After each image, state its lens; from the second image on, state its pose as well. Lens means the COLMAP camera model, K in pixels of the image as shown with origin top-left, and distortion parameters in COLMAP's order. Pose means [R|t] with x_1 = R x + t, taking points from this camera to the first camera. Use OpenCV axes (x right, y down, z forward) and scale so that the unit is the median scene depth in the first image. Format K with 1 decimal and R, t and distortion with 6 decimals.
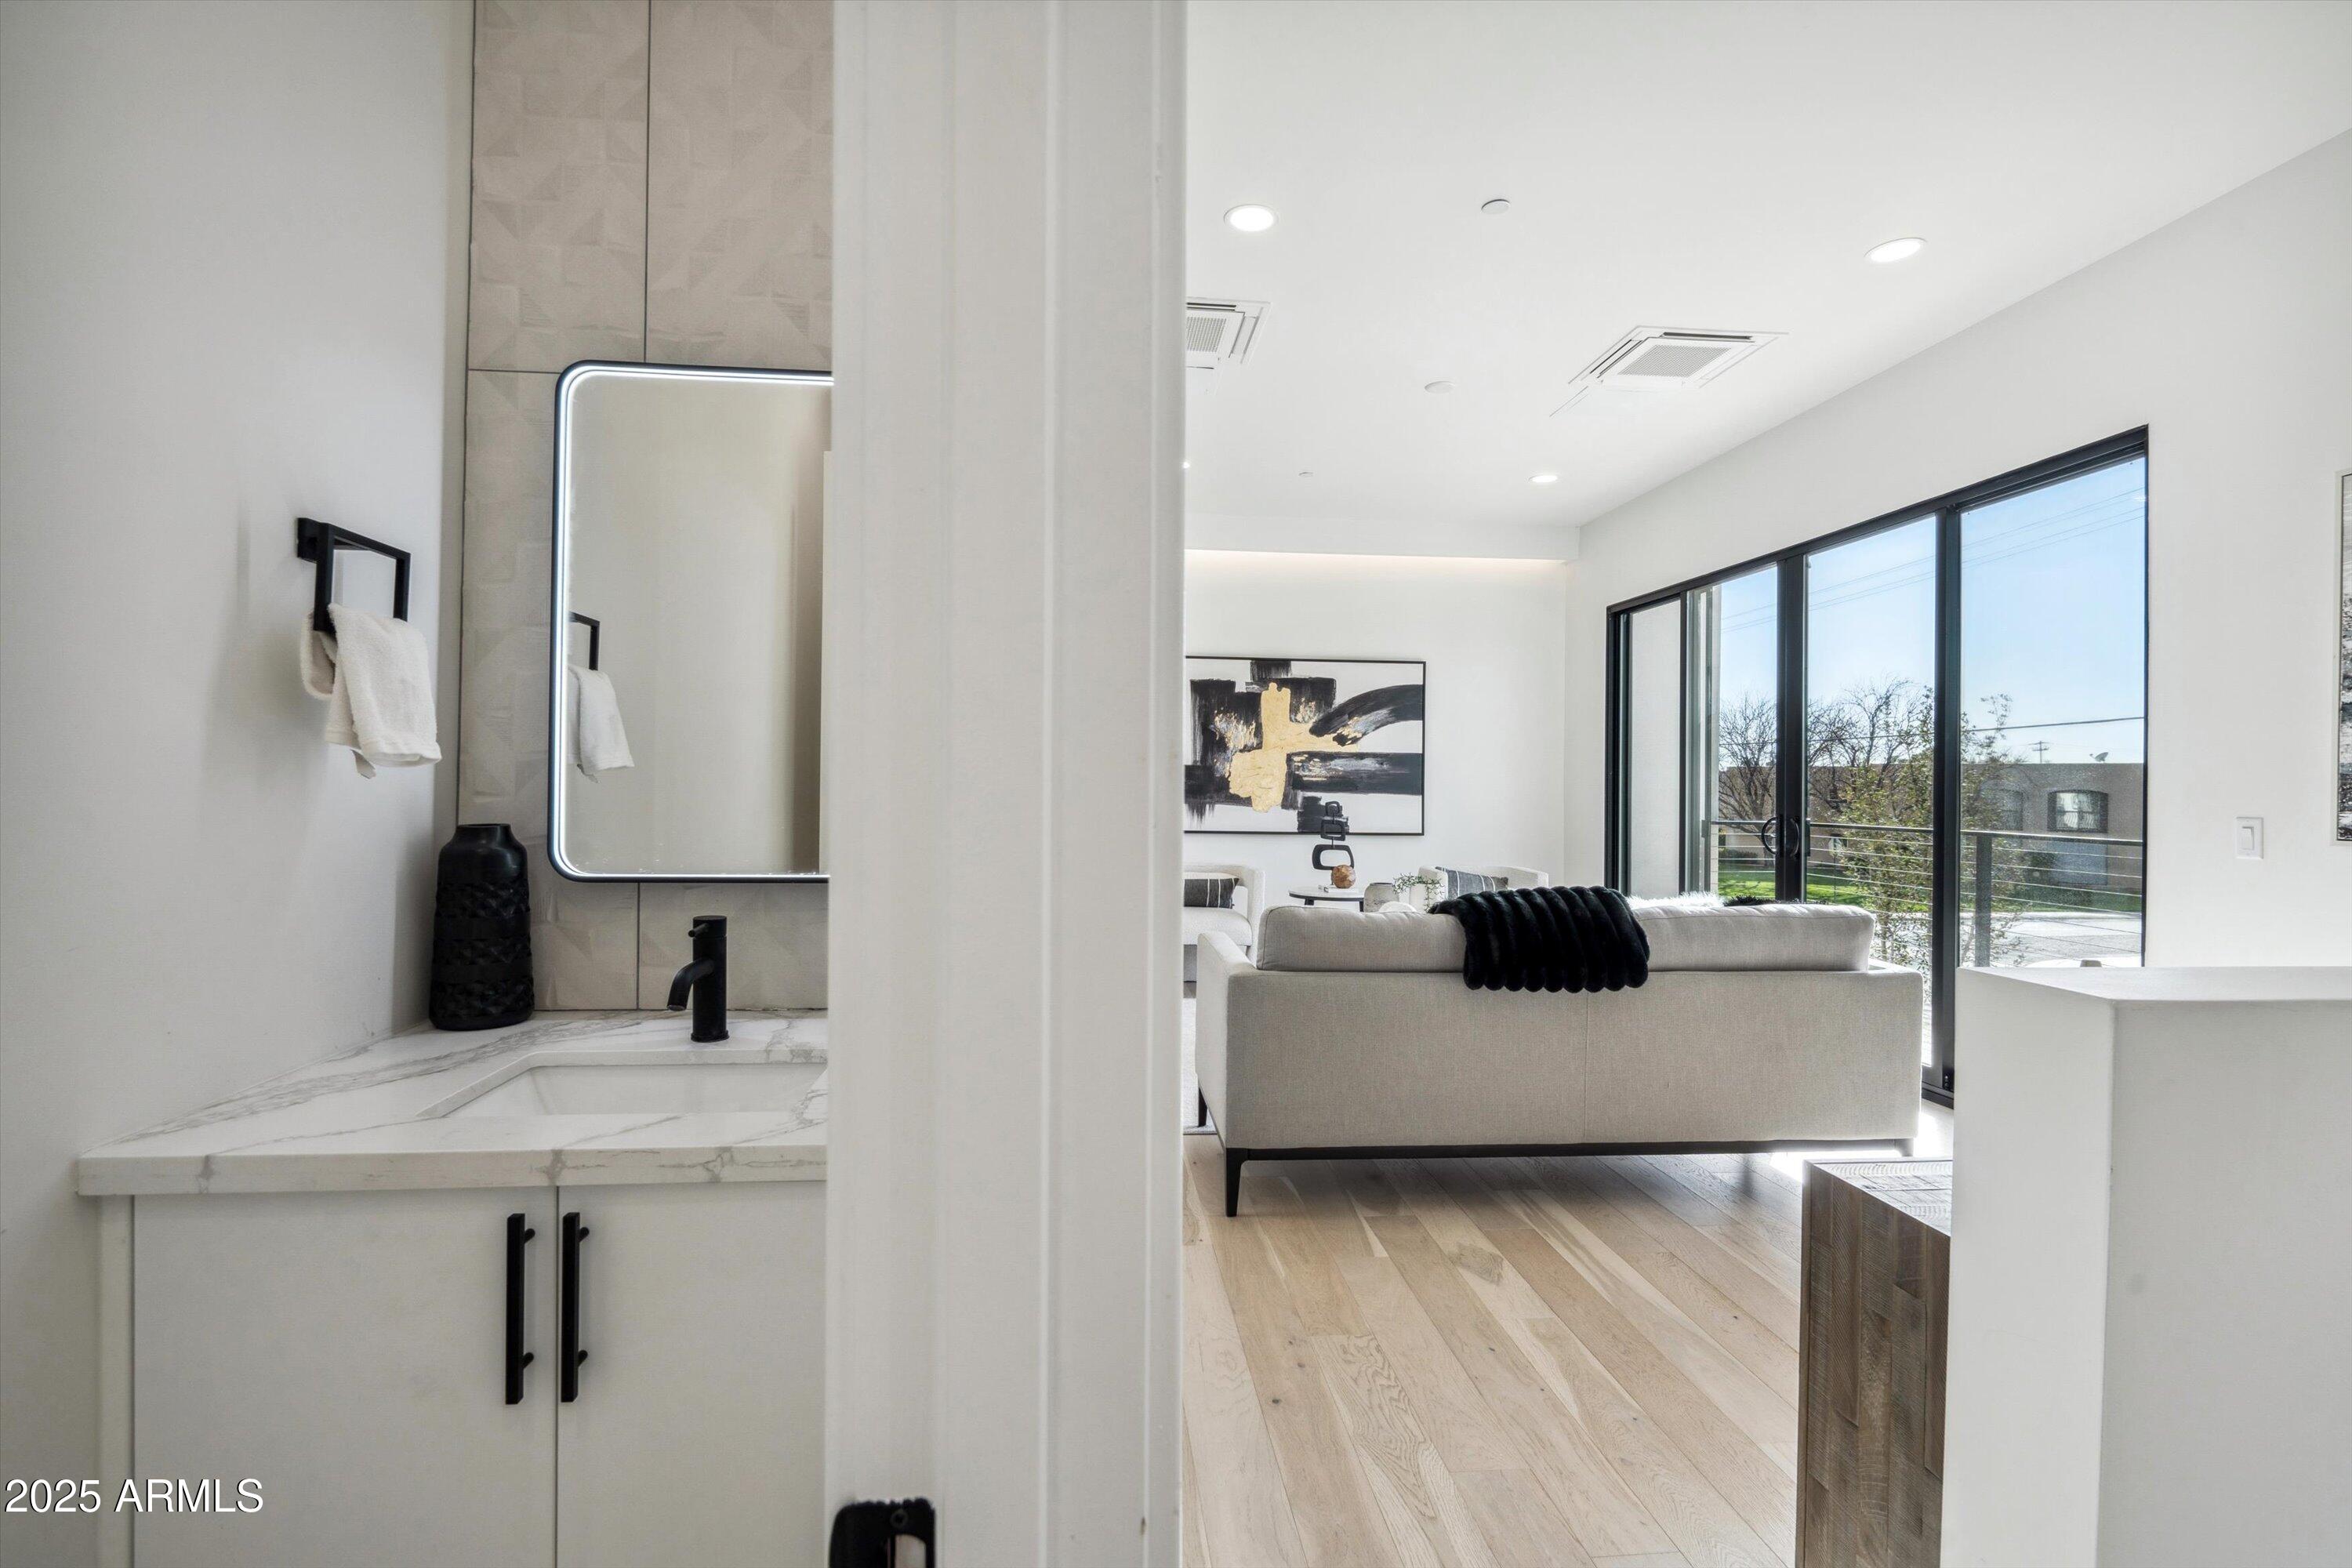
lens RADIAL K [[1088.9, 0, 1194.0], [0, 1088.9, 791.5], [0, 0, 1]] dist [-0.000915, 0.000267]
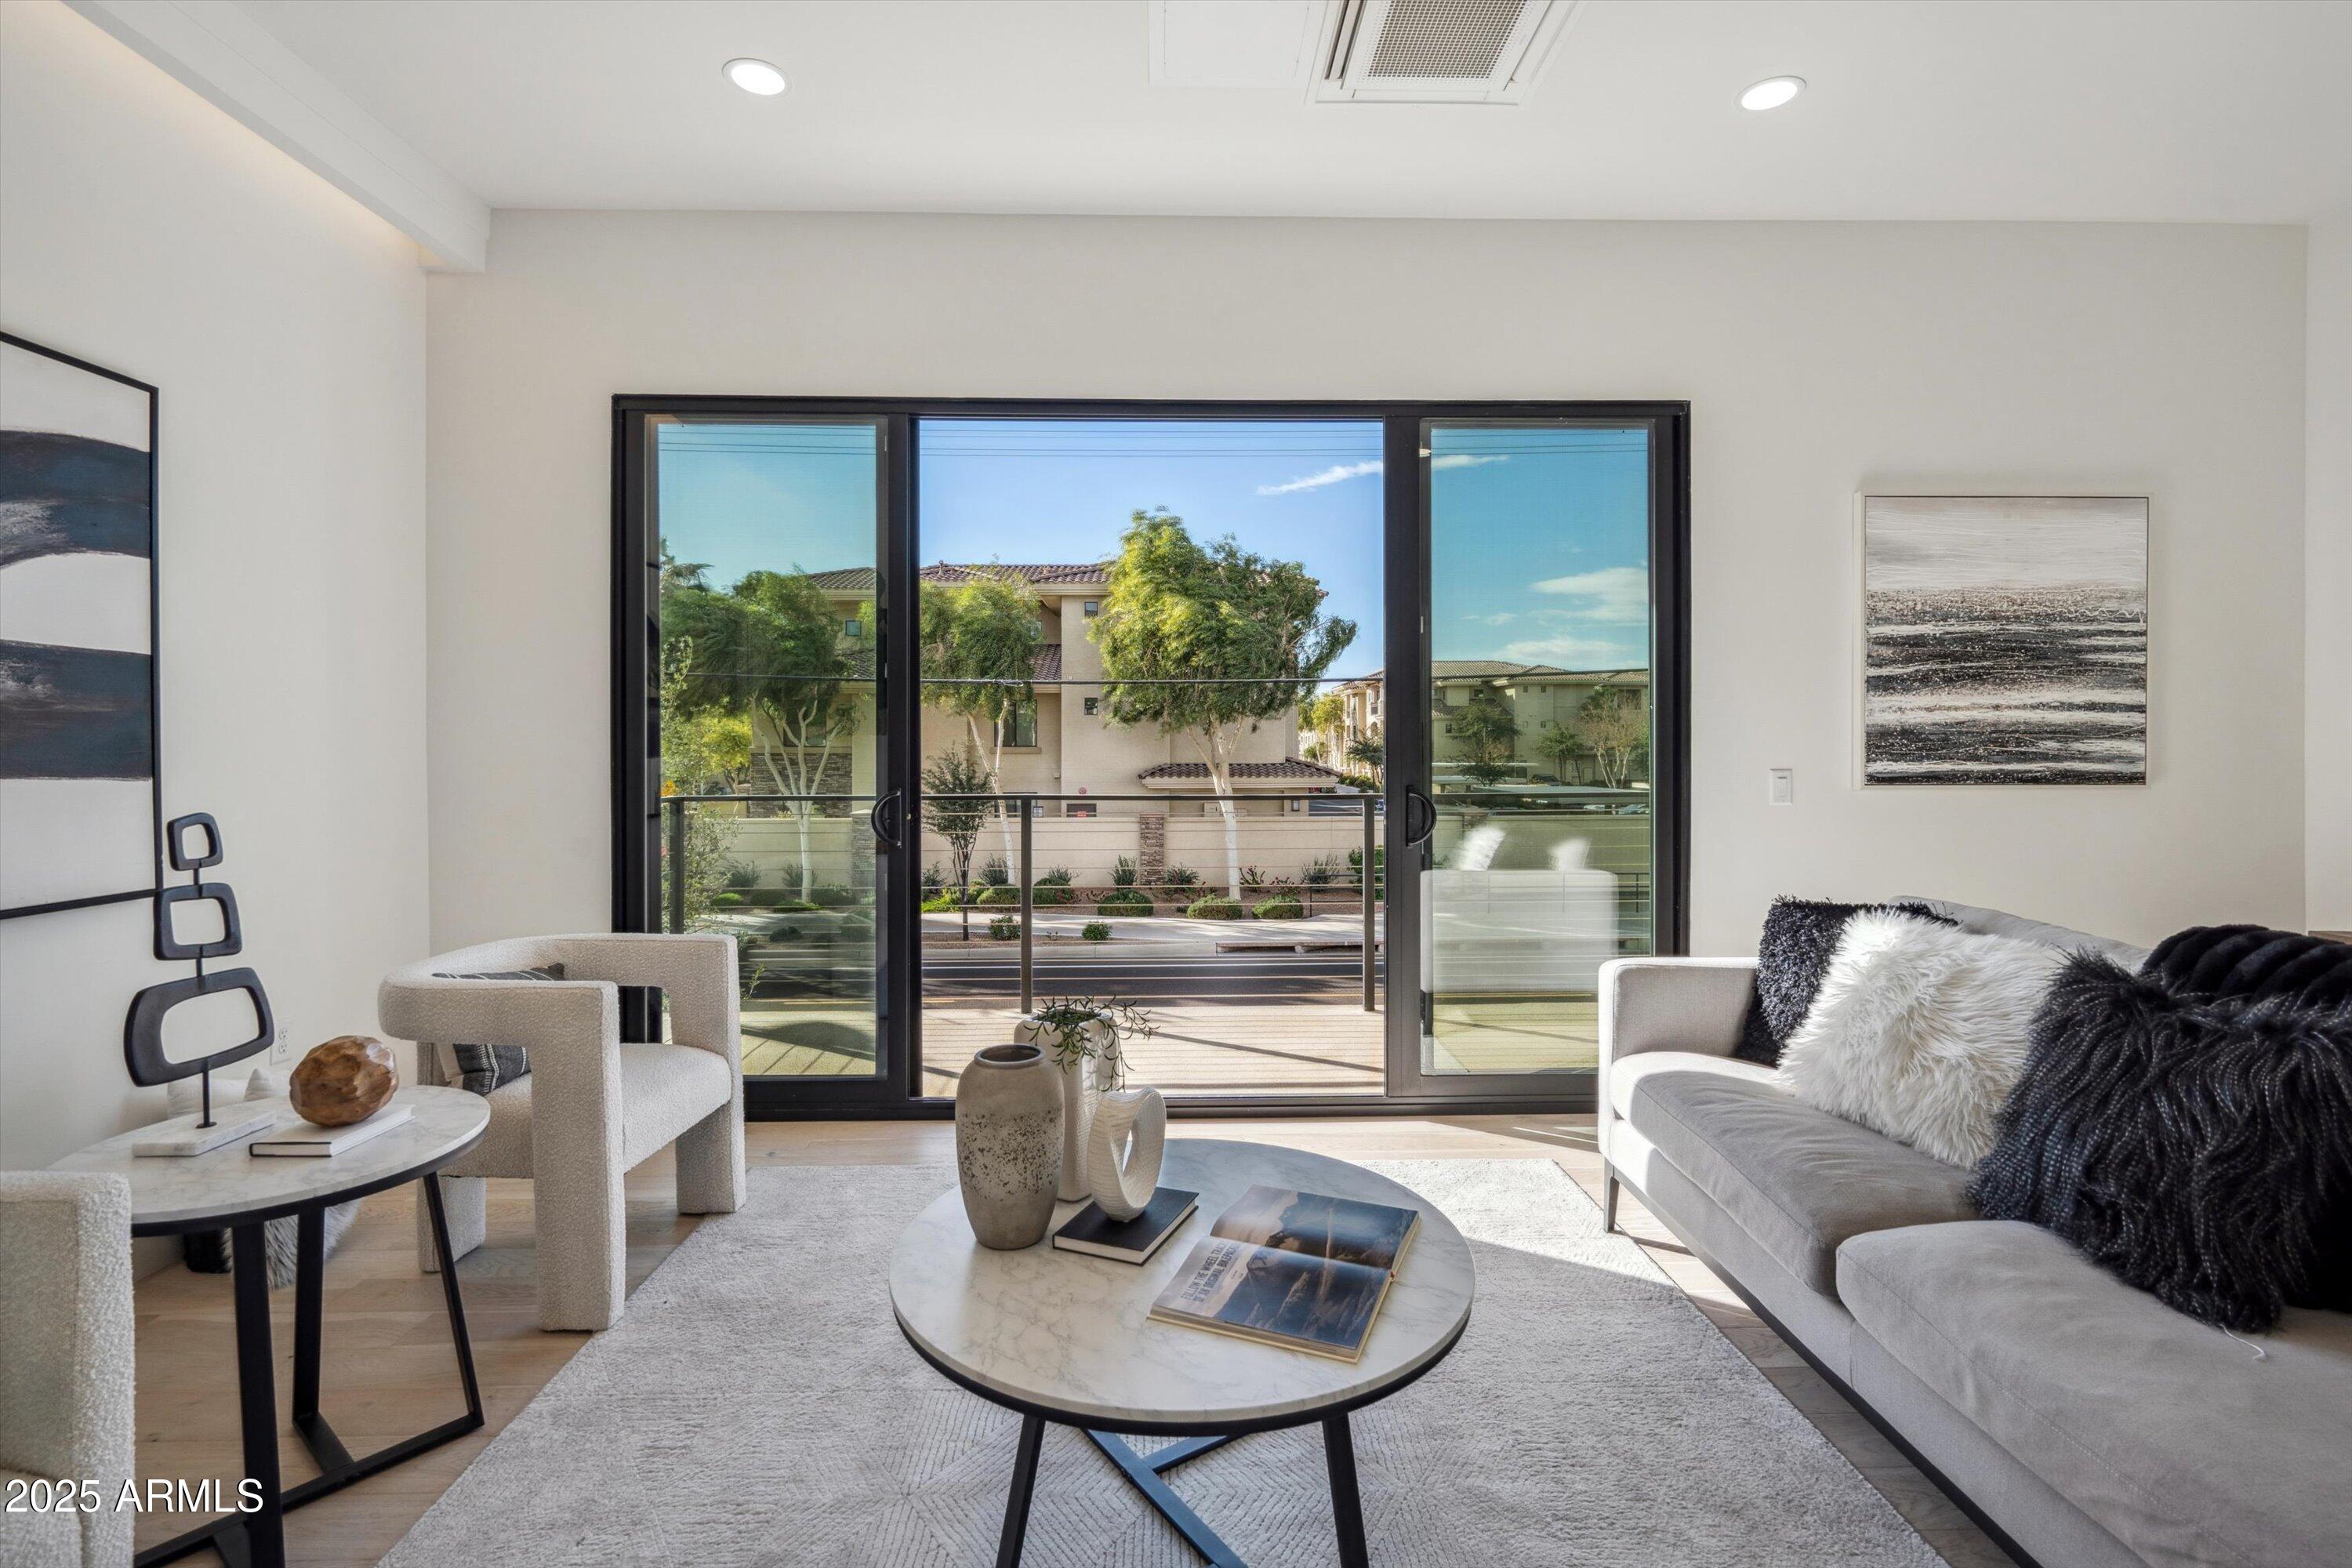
lens RADIAL K [[1106.1, 0, 1173.1], [0, 1106.1, 745.8], [0, 0, 1]] dist [-0.000193, -0.000003]
pose [[0.070082, -0.011158, 0.997479, -0.113544], [0.007771, 0.999913, 0.010639, -0.008025], [-0.997511, 0.007006, 0.070163, 0.665255]]
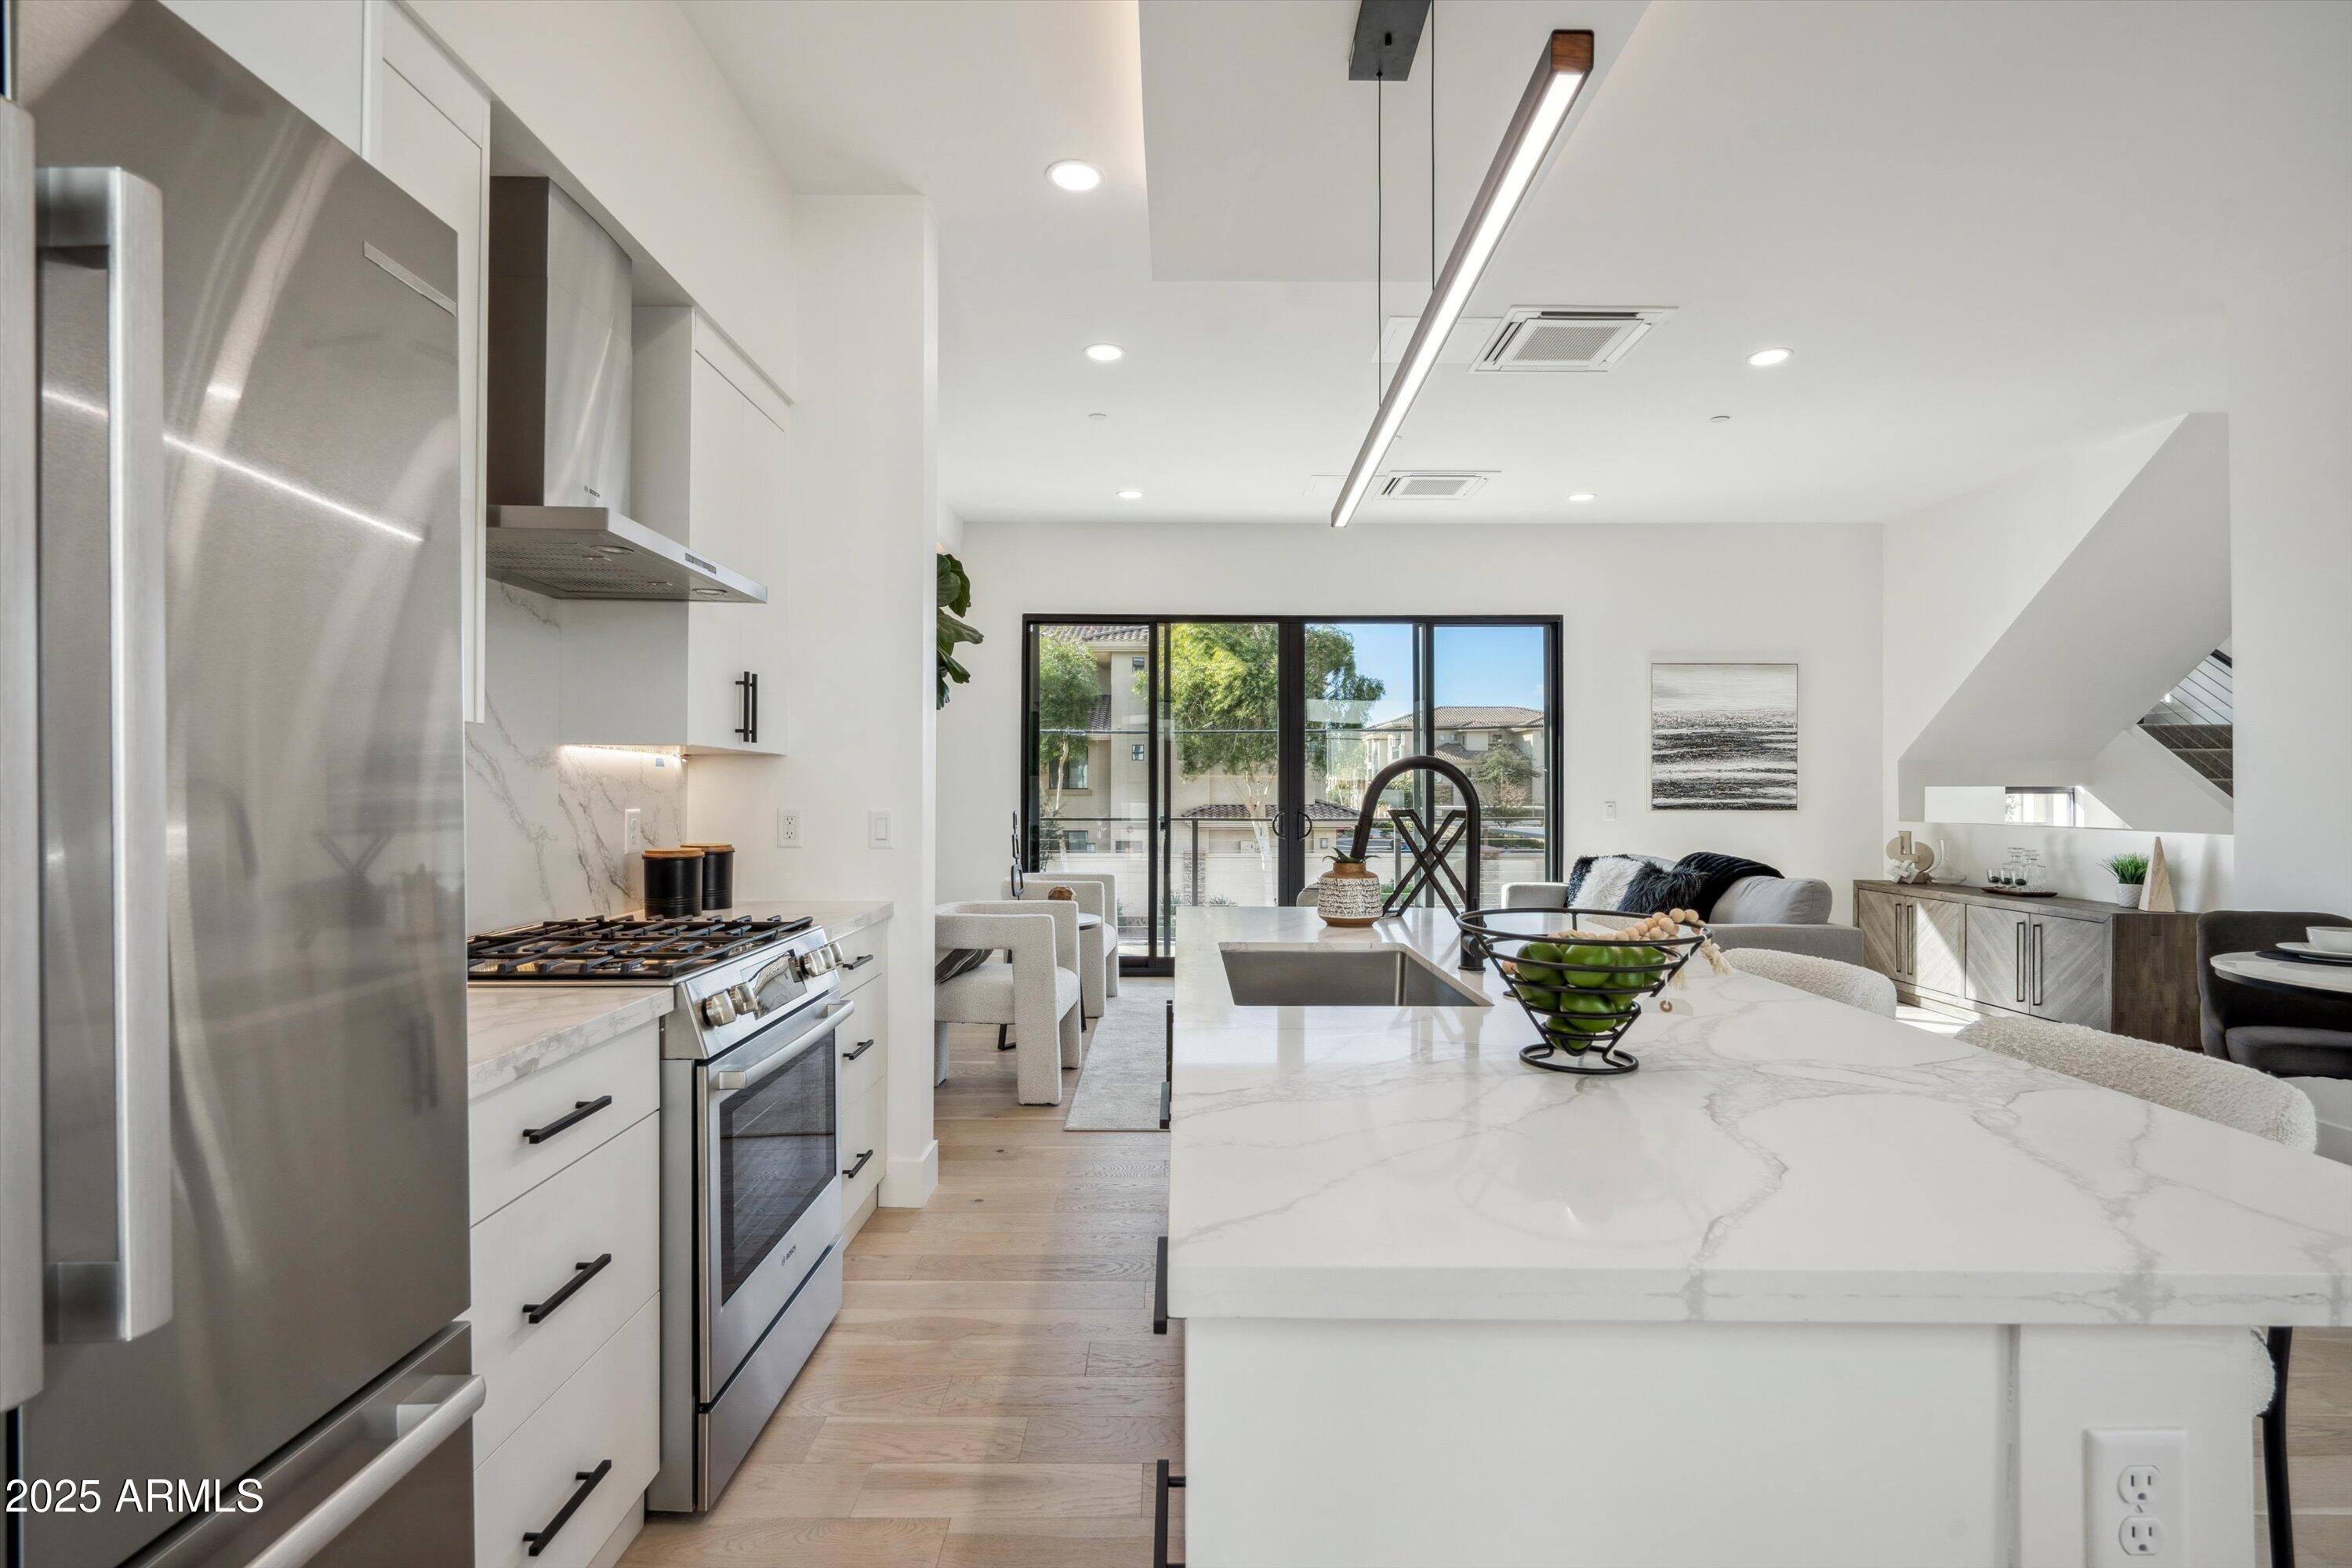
lens RADIAL K [[1108.5, 0, 1176.0], [0, 1108.5, 784.0], [0, 0, 1]] dist [0.002278, 0.000362]
pose [[0.088272, -0.006112, 0.996078, -0.615605], [0.005334, 0.999970, 0.005664, -0.013647], [-0.996082, 0.004813, 0.088302, 0.723433]]
